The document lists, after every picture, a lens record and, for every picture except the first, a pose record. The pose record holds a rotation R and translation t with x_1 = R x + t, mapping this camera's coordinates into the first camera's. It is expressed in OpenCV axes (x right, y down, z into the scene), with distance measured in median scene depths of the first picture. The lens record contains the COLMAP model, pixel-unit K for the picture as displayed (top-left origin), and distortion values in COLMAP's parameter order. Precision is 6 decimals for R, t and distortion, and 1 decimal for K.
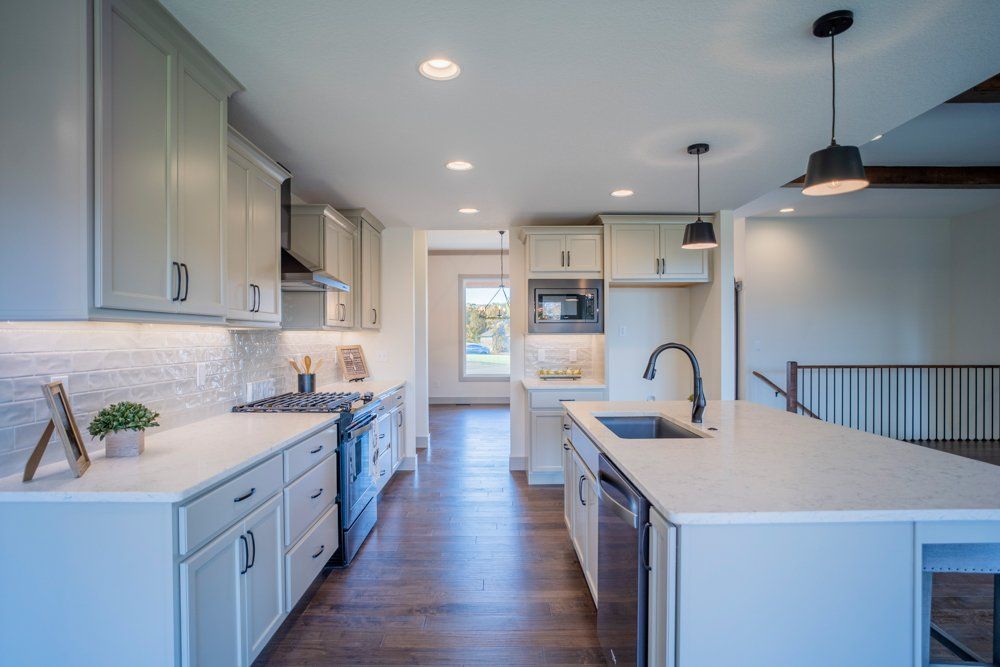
lens RADIAL K [[533.2, 0, 507.6], [0, 533.2, 347.4], [0, 0, 1]] dist [-0.041099, 0.015531]
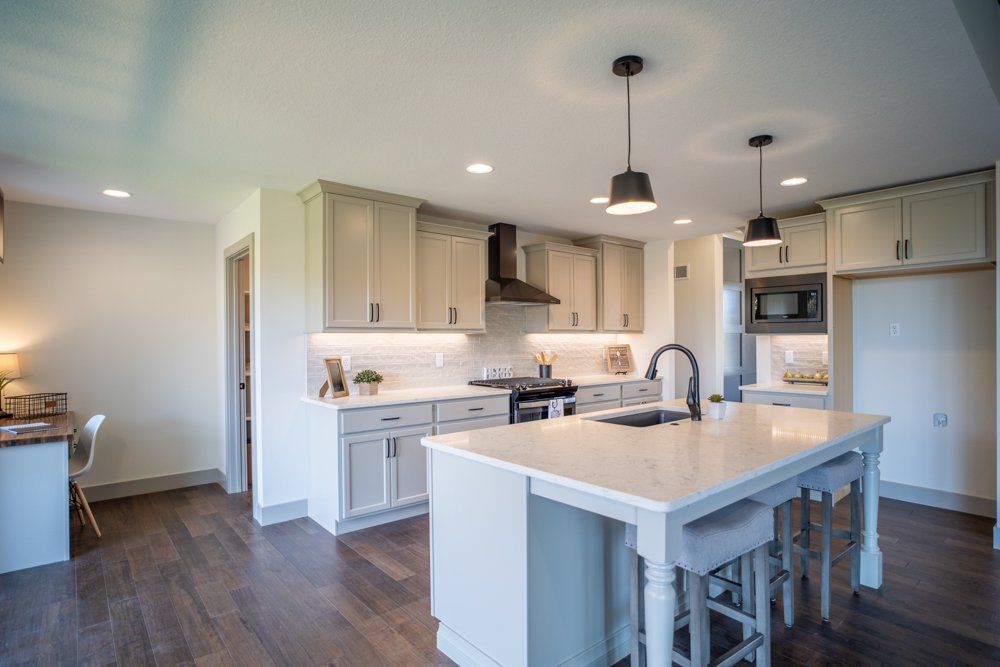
lens RADIAL K [[533.2, 0, 492.4], [0, 533.2, 337.7], [0, 0, 1]] dist [-0.041099, 0.015531]
pose [[0.624356, -0.002455, -0.781136, 0.628416], [-0.011557, 0.999857, -0.012380, -0.001966], [0.781055, 0.016757, 0.624238, 0.022139]]
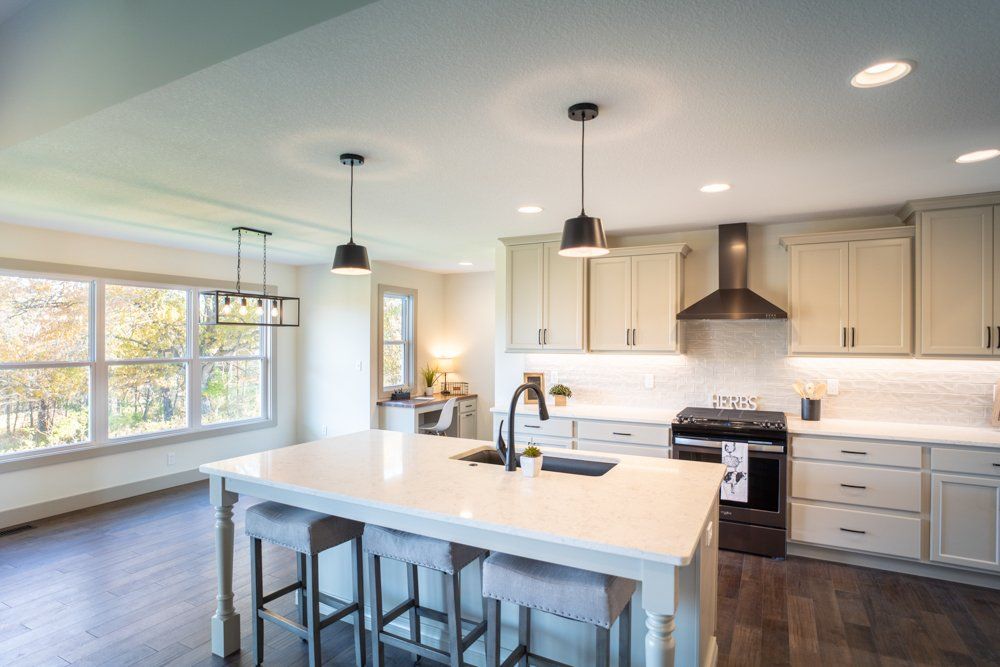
lens RADIAL K [[533.2, 0, 495.6], [0, 533.2, 337.9], [0, 0, 1]] dist [-0.041099, 0.015531]
pose [[-0.486902, -0.002258, -0.873454, 0.806540], [-0.019835, 0.999767, 0.008472, -0.064536], [0.873231, 0.021450, -0.486834, 0.969439]]
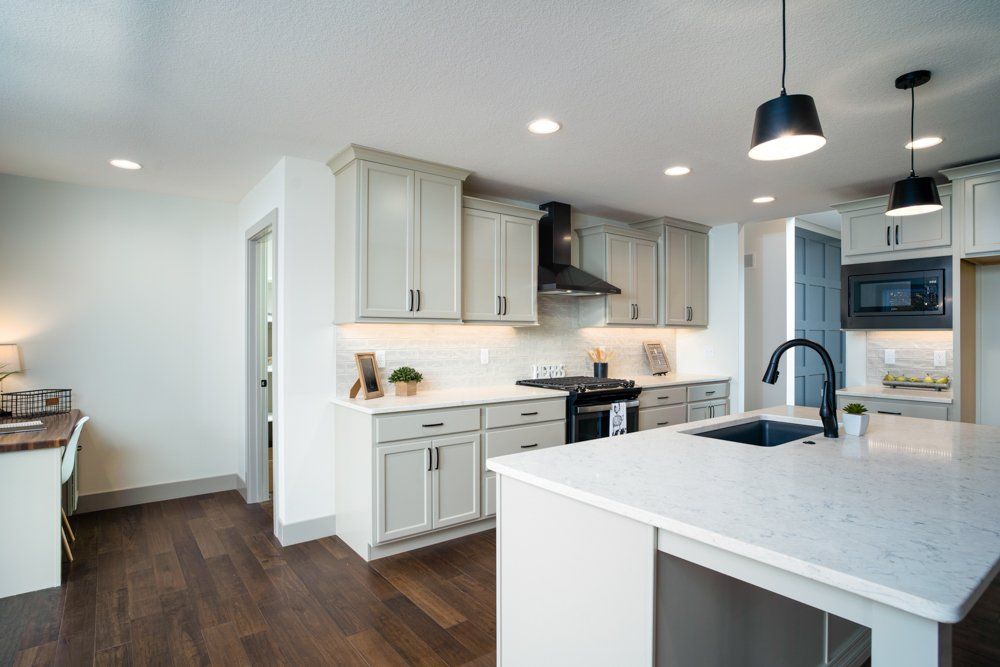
lens RADIAL K [[533.2, 0, 491.5], [0, 533.2, 332.0], [0, 0, 1]] dist [-0.041099, 0.015531]
pose [[0.585445, -0.001397, -0.810711, 0.478933], [-0.019808, 0.999675, -0.016026, 0.003303], [0.810470, 0.025441, 0.585227, 0.071274]]
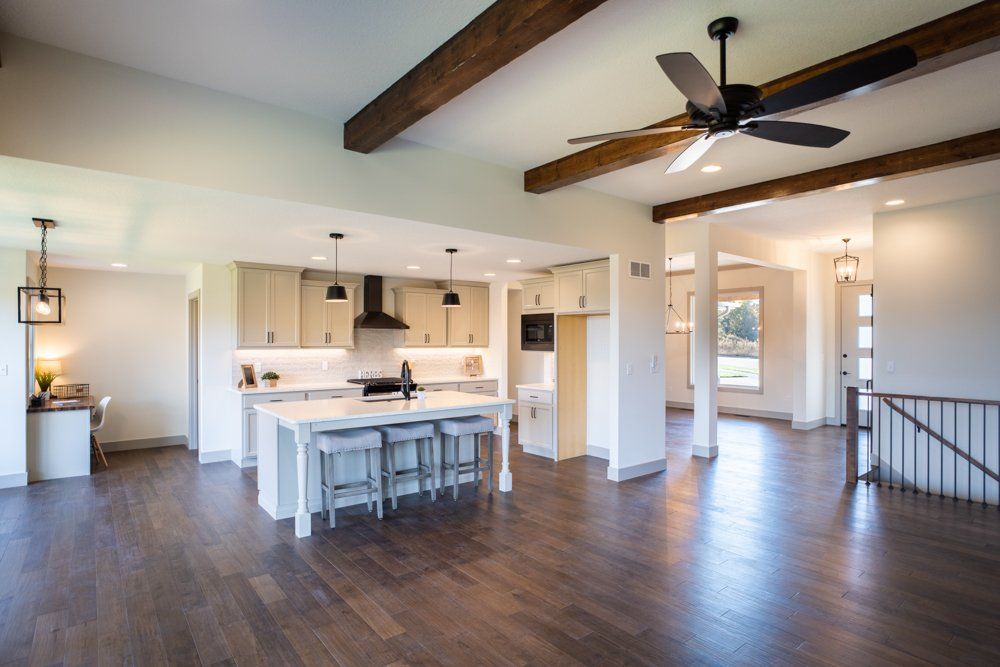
lens RADIAL K [[533.2, 0, 495.3], [0, 533.2, 338.4], [0, 0, 1]] dist [-0.041099, 0.015531]
pose [[0.607500, 0.000667, -0.794319, 1.465264], [-0.019270, 0.999718, -0.013898, -0.046951], [0.794086, 0.023749, 0.607342, 0.023511]]
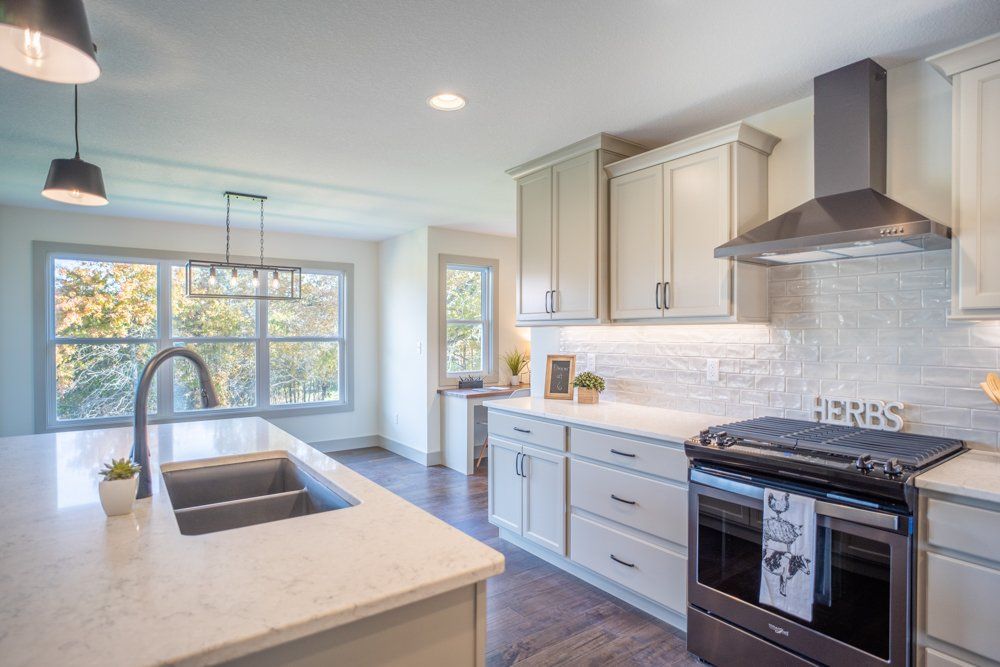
lens RADIAL K [[533.2, 0, 500.0], [0, 533.2, 337.5], [0, 0, 1]] dist [-0.041099, 0.015531]
pose [[-0.821882, 0.005125, -0.569634, 0.242946], [-0.010432, 0.999656, 0.024045, -0.022692], [0.569562, 0.025704, -0.821546, 1.116578]]
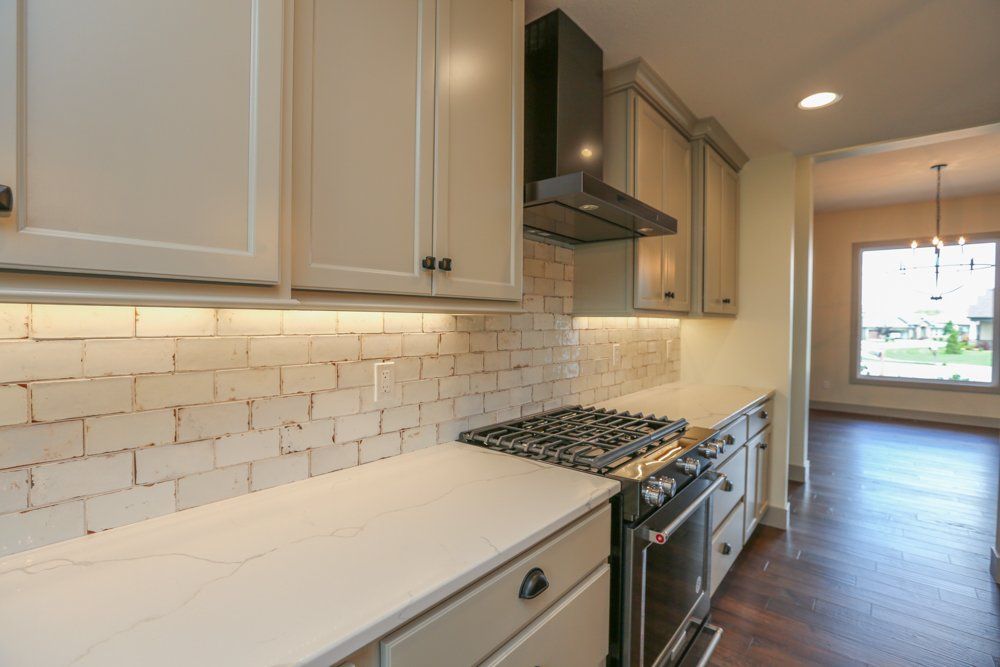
lens RADIAL K [[471.0, 0, 497.5], [0, 471.0, 338.5], [0, 0, 1]] dist [-0.002154, -0.000103]
pose [[0.749940, 0.033980, -0.660632, -0.093925], [-0.027464, 0.999418, 0.020230, -0.010437], [0.660935, 0.002972, 0.750437, 0.473279]]
